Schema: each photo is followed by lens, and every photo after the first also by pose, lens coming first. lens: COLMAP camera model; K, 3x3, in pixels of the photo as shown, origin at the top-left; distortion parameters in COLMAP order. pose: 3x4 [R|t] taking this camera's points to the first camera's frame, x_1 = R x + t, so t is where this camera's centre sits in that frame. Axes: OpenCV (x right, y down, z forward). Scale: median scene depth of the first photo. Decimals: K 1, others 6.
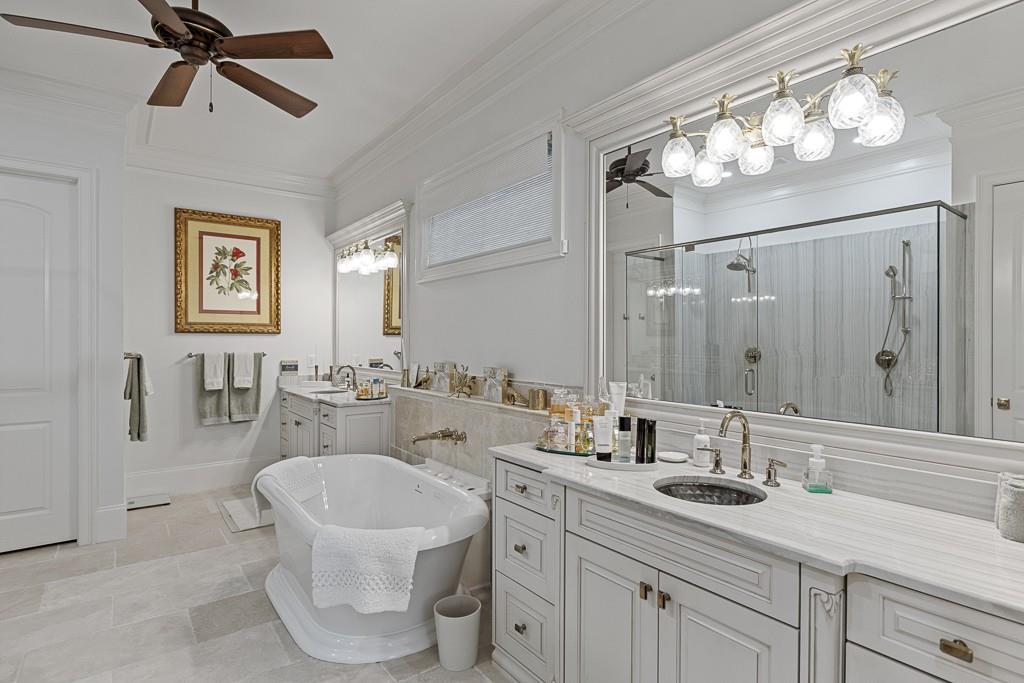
lens RADIAL K [[521.5, 0, 511.0], [0, 521.5, 343.5], [0, 0, 1]] dist [-0.000446, 0.000751]
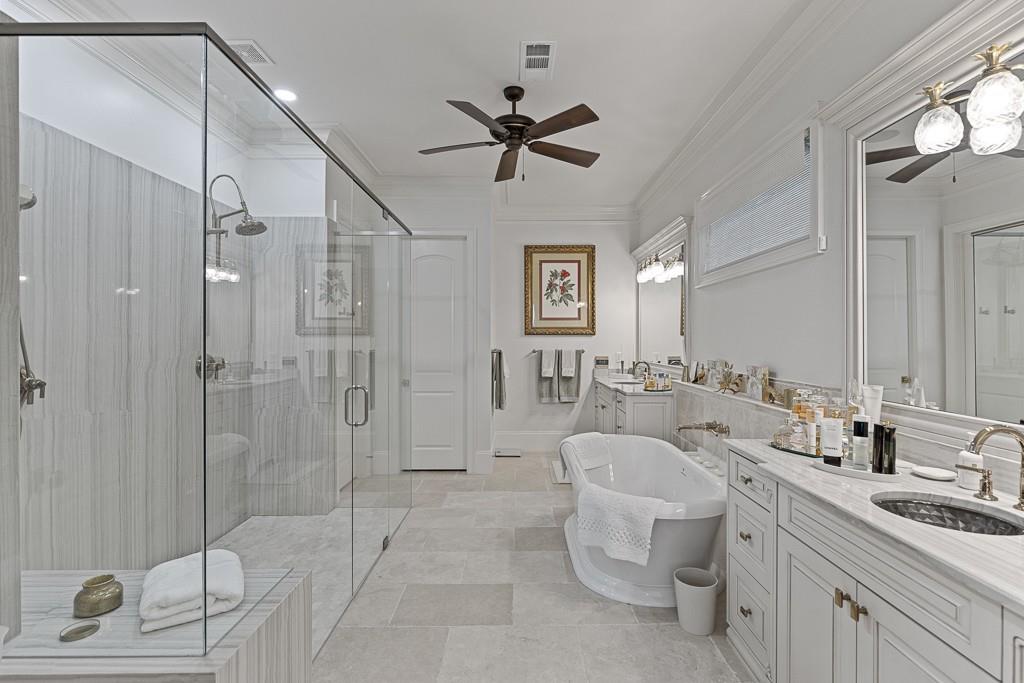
lens RADIAL K [[463.0, 0, 513.0], [0, 463.0, 339.4], [0, 0, 1]] dist [-0.000233, -0.000246]
pose [[0.803208, -0.002767, -0.595692, 0.152241], [-0.001271, 0.999979, -0.006359, -0.000937], [0.595697, 0.005864, 0.803188, -0.031937]]
